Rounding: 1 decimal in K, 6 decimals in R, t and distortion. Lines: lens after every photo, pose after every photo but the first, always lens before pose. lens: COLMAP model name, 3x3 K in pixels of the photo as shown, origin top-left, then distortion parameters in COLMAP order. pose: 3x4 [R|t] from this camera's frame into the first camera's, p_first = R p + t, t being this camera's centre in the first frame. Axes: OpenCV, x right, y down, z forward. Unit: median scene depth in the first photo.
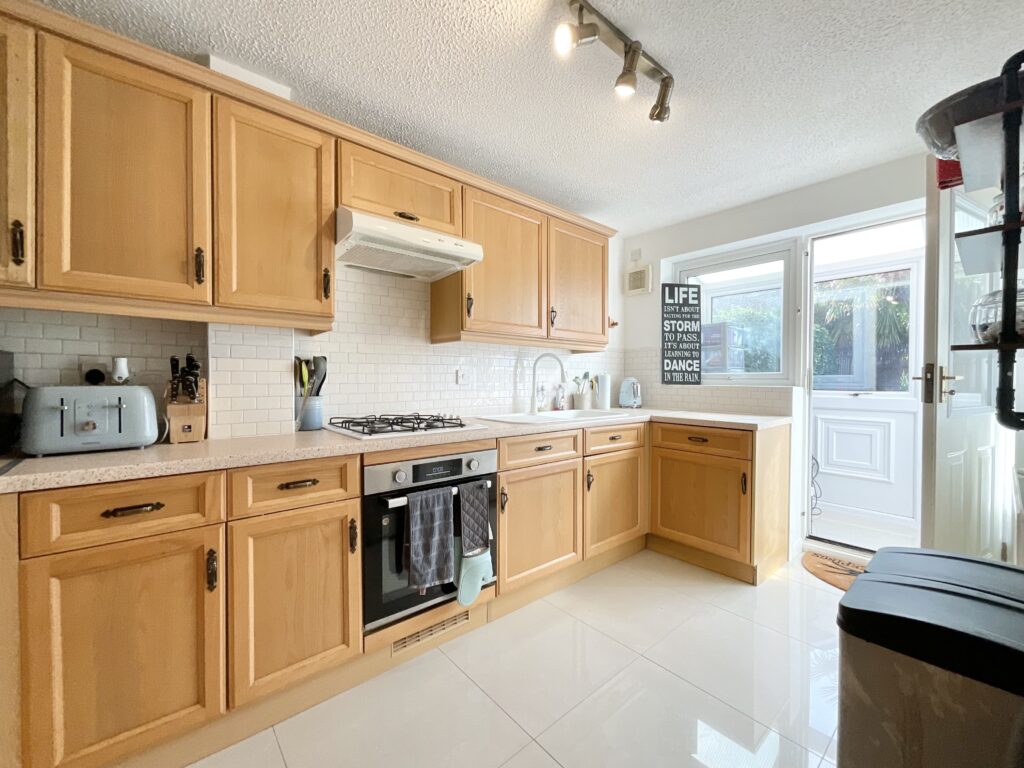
lens RADIAL K [[415.6, 0, 509.9], [0, 415.6, 385.1], [0, 0, 1]] dist [0.000412, 0.000077]
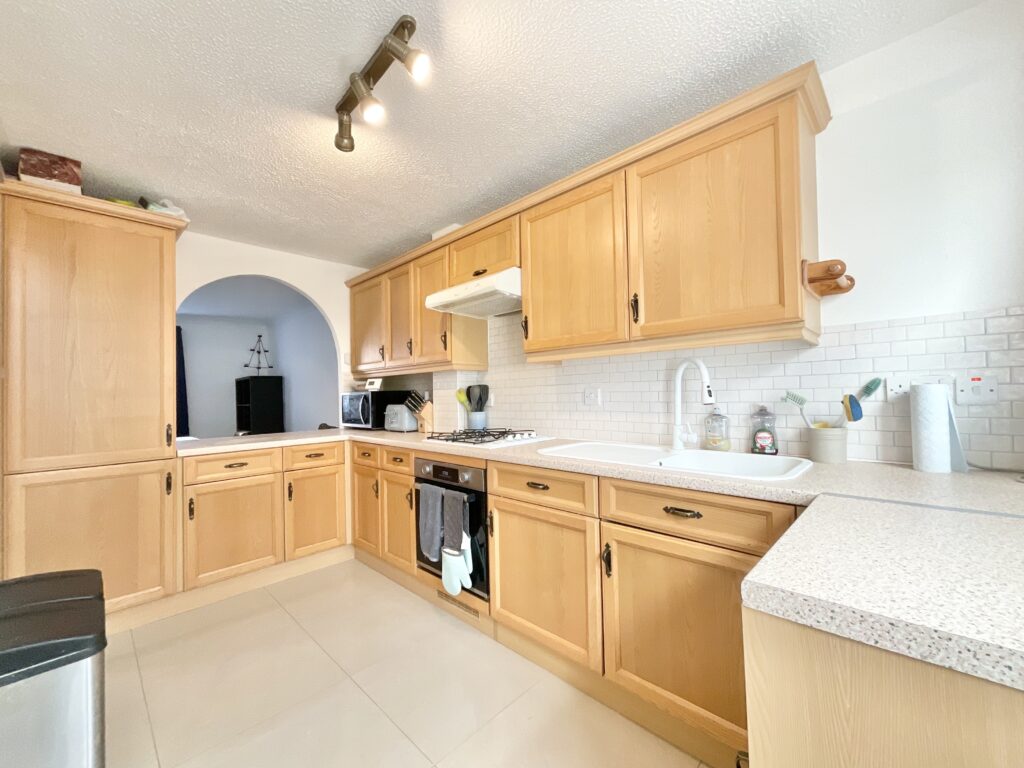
lens RADIAL K [[415.6, 0, 510.1], [0, 415.6, 386.5], [0, 0, 1]] dist [0.000412, 0.000077]
pose [[0.090414, -0.020124, -0.995701, 0.994222], [0.011872, 0.999747, -0.019128, -0.033181], [0.995834, -0.010091, 0.090630, 0.958457]]
